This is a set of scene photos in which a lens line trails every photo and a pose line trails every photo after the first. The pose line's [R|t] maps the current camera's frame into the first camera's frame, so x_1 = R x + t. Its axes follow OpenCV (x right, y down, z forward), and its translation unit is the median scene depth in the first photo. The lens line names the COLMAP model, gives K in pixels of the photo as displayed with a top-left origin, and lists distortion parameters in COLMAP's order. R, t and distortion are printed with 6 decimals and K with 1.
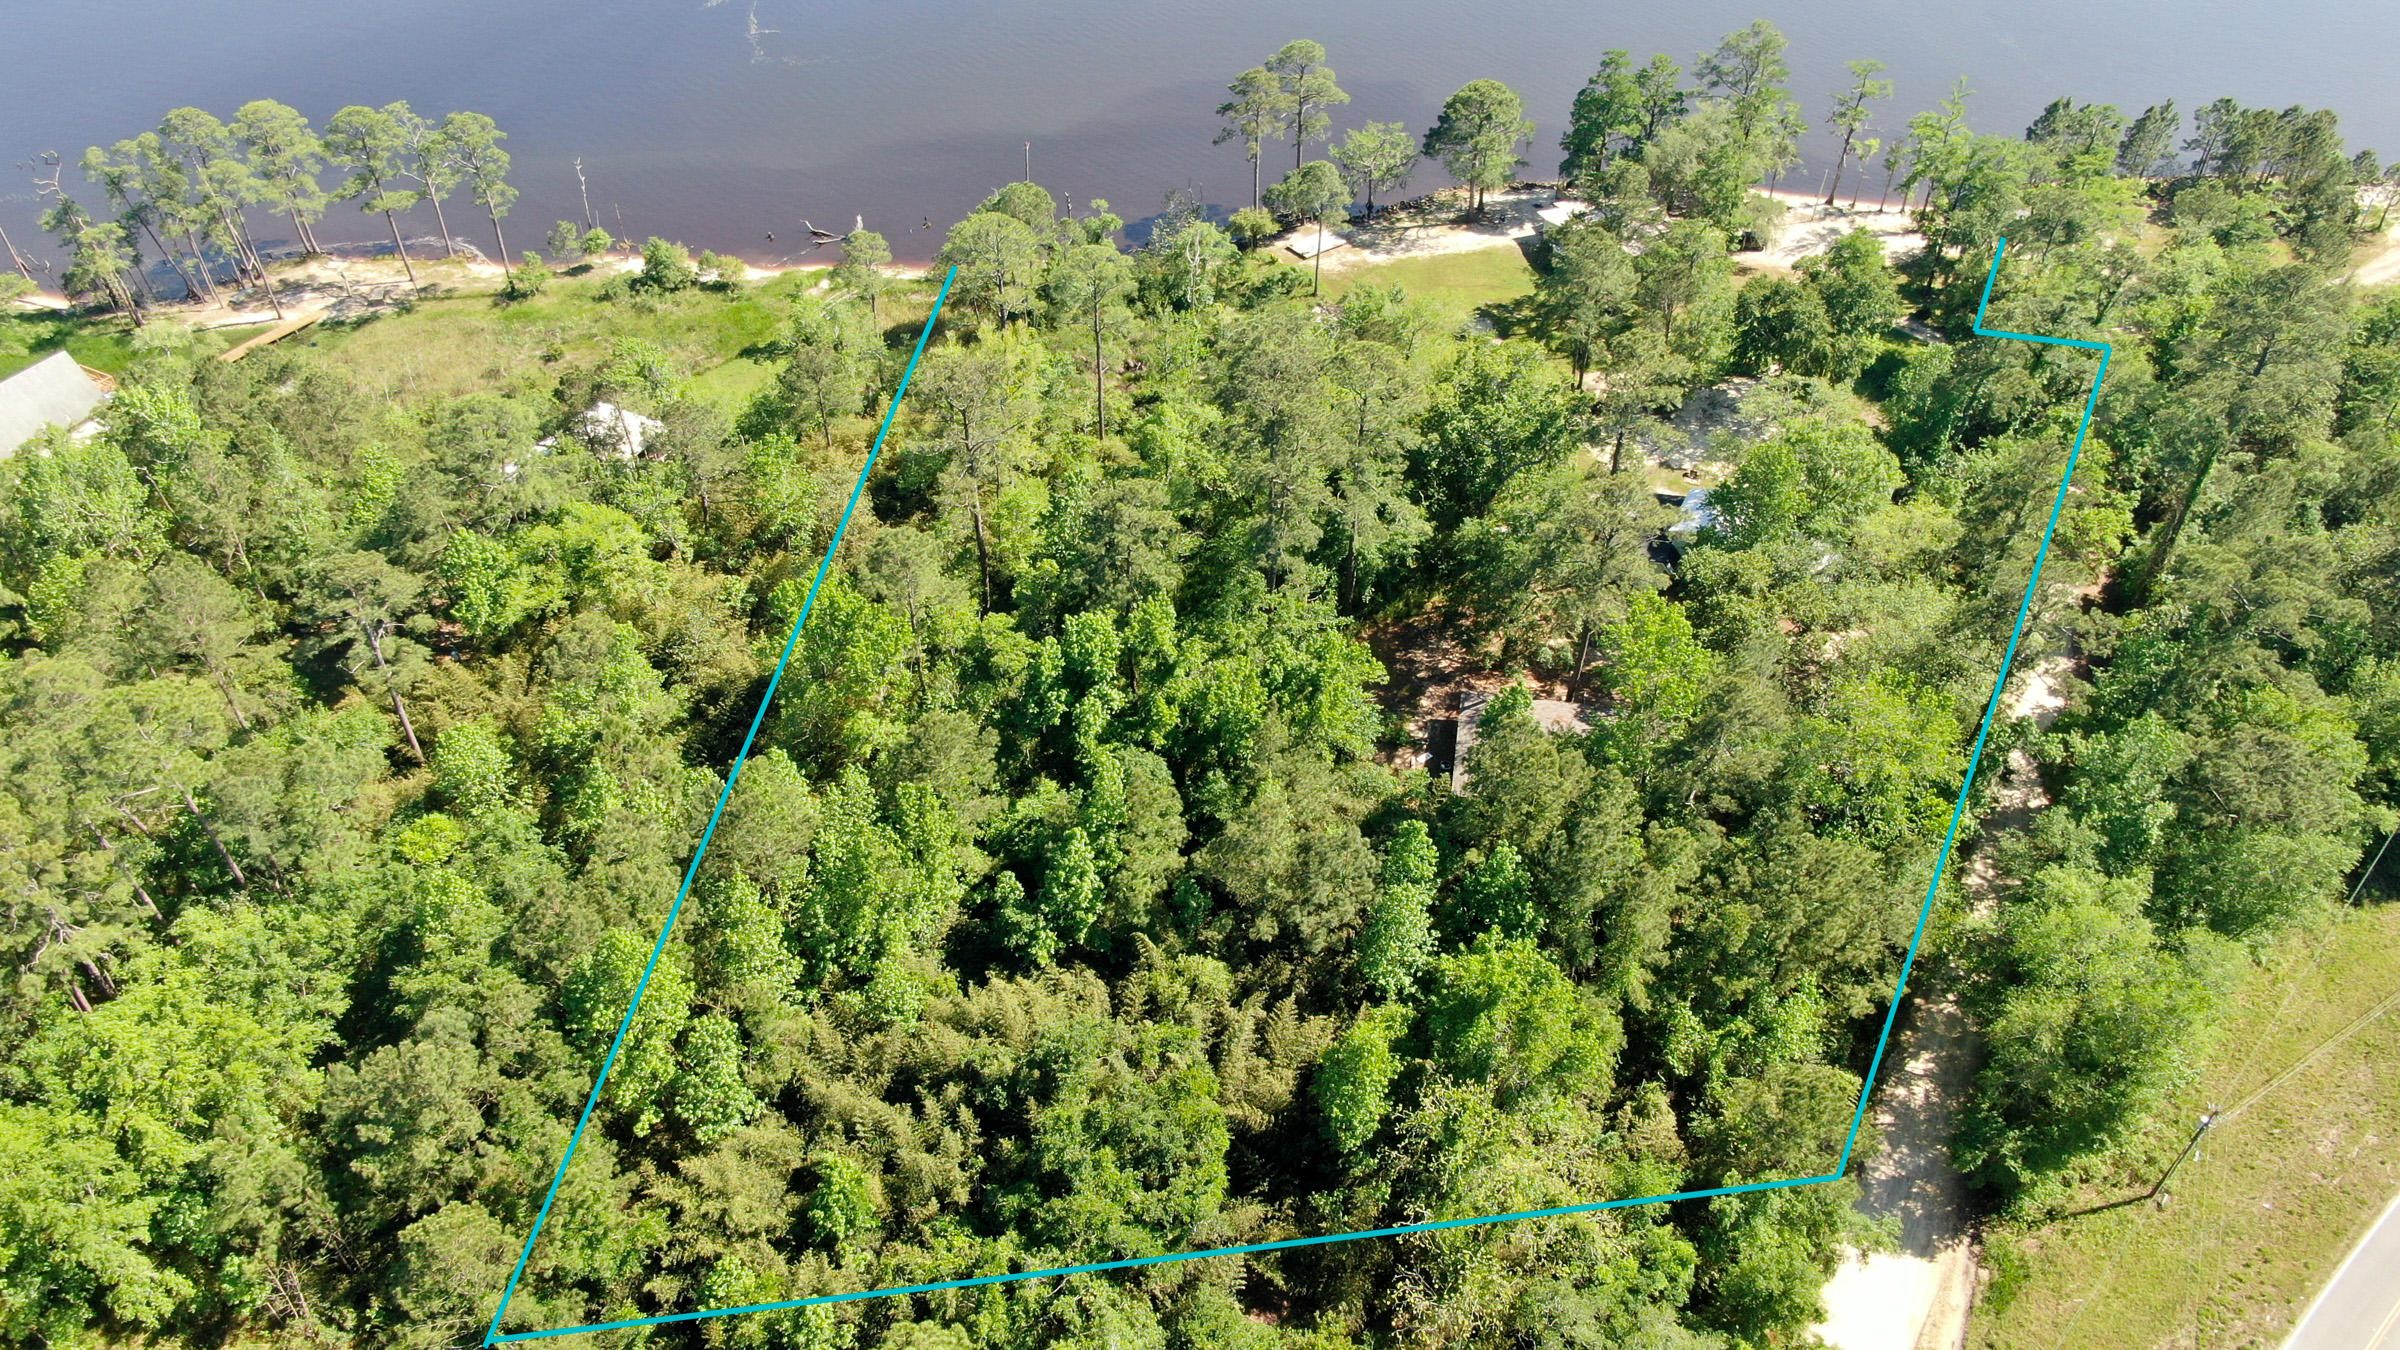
lens RADIAL K [[1718.3, 0, 1207.6], [0, 1718.3, 675.8], [0, 0, 1]] dist [-0.027535, 0.015207]
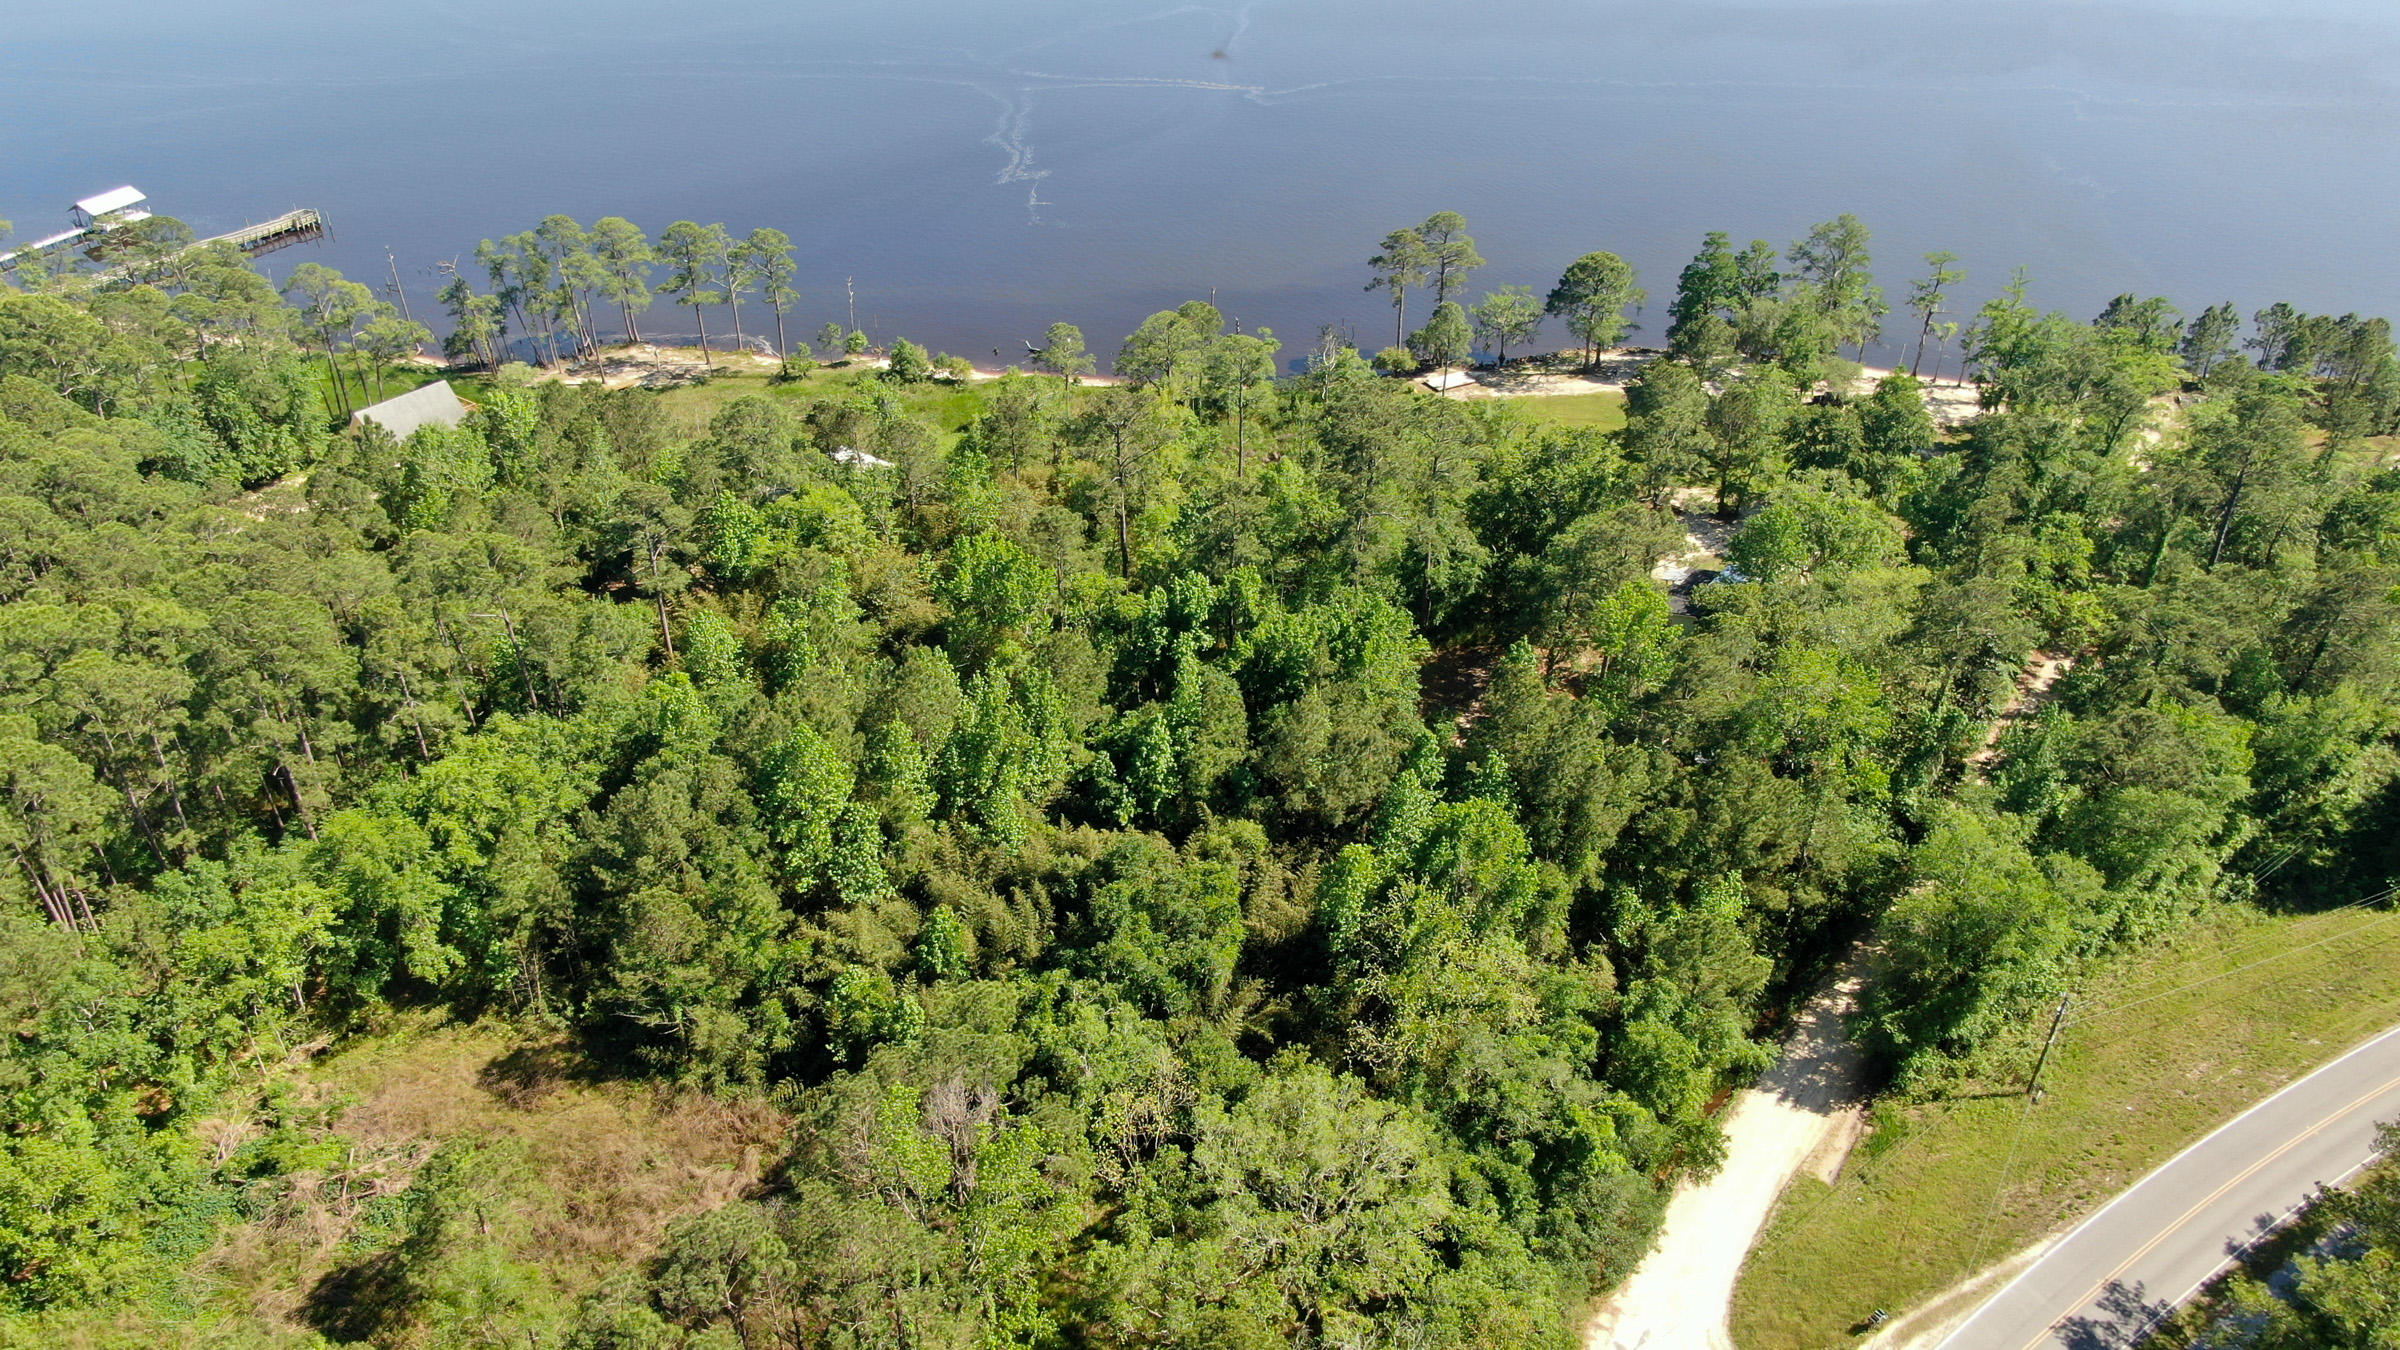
lens RADIAL K [[1718.3, 0, 1205.6], [0, 1718.3, 681.7], [0, 0, 1]] dist [-0.027535, 0.015207]
pose [[0.988694, 0.079540, -0.127115, 0.110854], [-0.097296, 0.985329, -0.140215, 0.225745], [0.114097, 0.150997, 0.981928, -0.238057]]
